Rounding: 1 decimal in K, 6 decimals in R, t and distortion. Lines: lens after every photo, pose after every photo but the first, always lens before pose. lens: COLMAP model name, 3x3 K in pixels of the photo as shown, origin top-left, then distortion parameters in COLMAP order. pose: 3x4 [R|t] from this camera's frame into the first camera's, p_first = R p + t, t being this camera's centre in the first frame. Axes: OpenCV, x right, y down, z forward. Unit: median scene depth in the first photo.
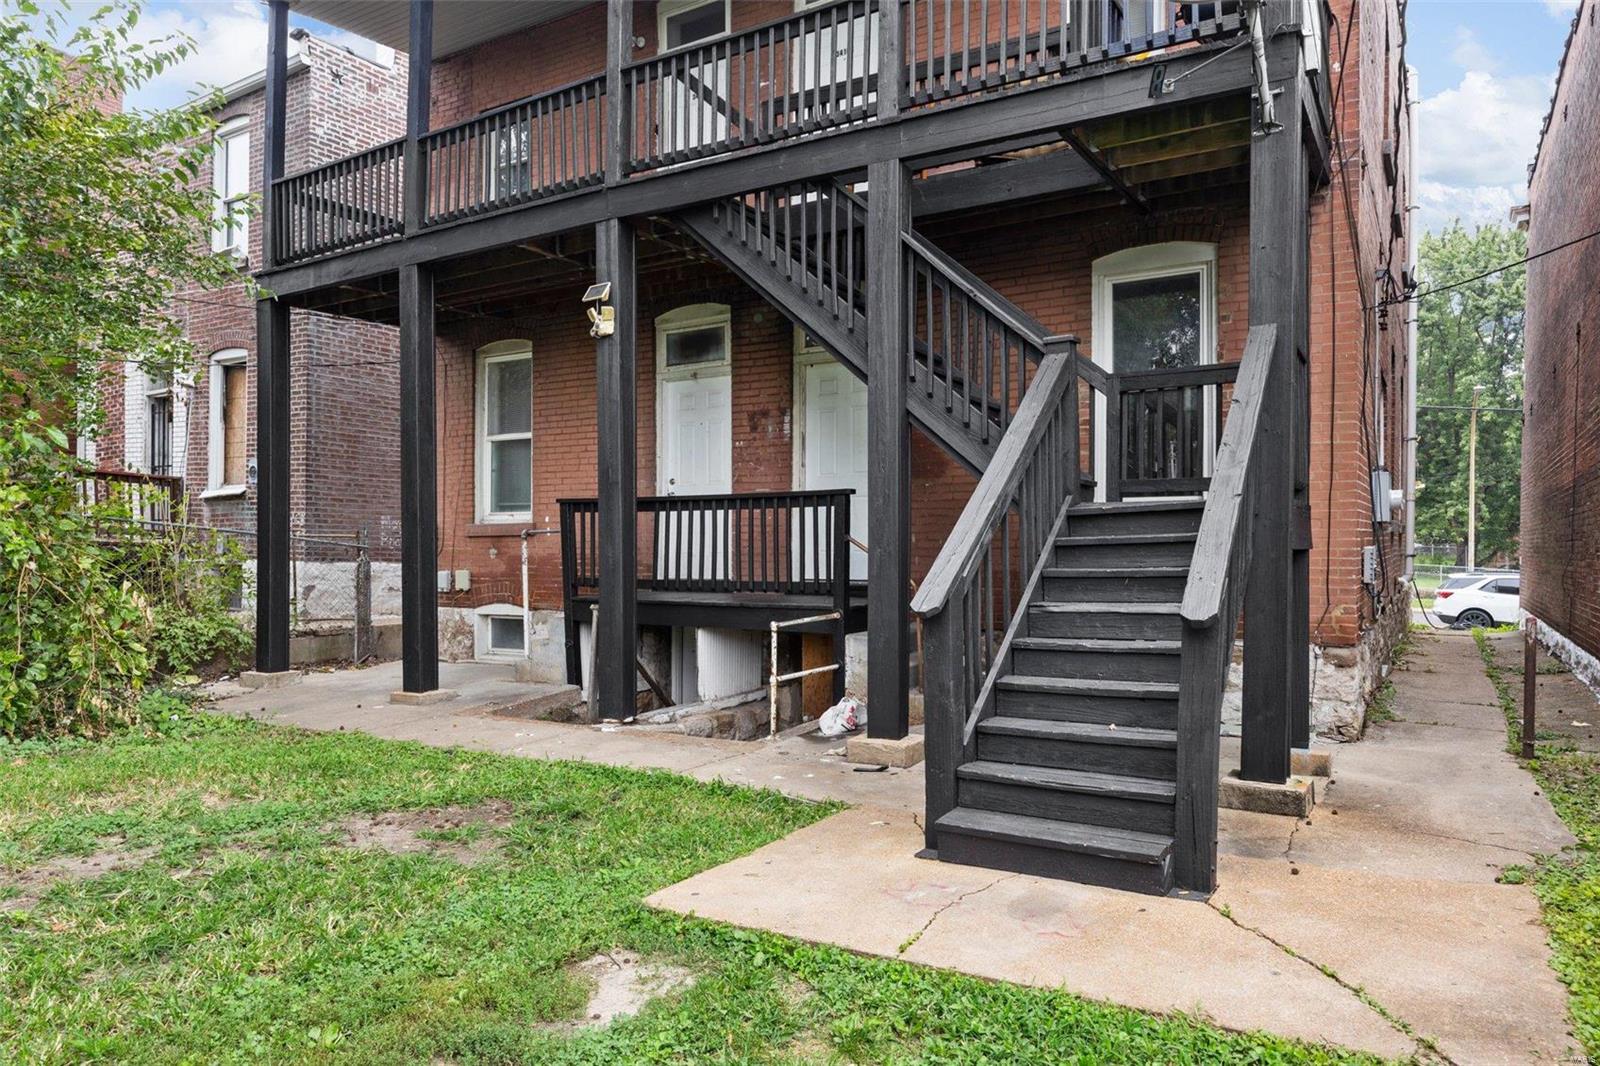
lens RADIAL K [[1049.2, 0, 799.0], [0, 1049.2, 543.4], [0, 0, 1]] dist [0.004639, 0.000370]
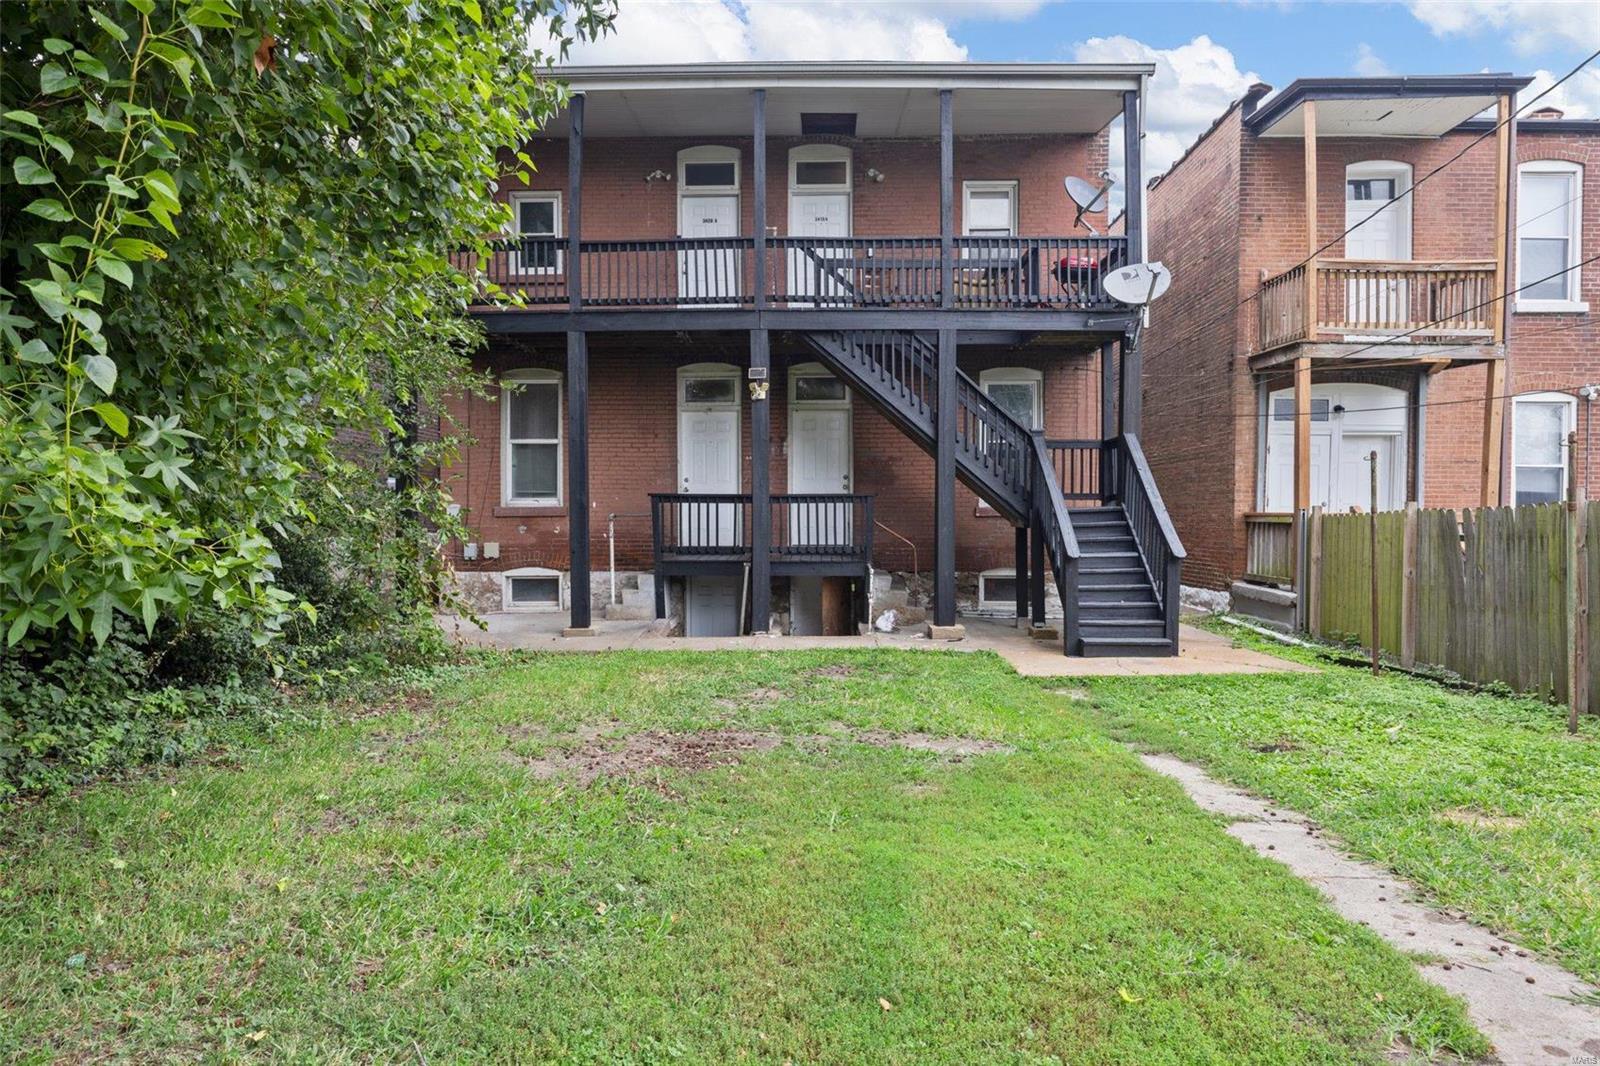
lens RADIAL K [[1049.2, 0, 800.8], [0, 1049.2, 530.6], [0, 0, 1]] dist [0.004639, 0.000370]
pose [[0.863389, -0.007019, 0.504489, -0.742934], [-0.004184, 0.999769, 0.021069, -0.020883], [-0.504521, -0.020302, 0.863161, -0.356183]]
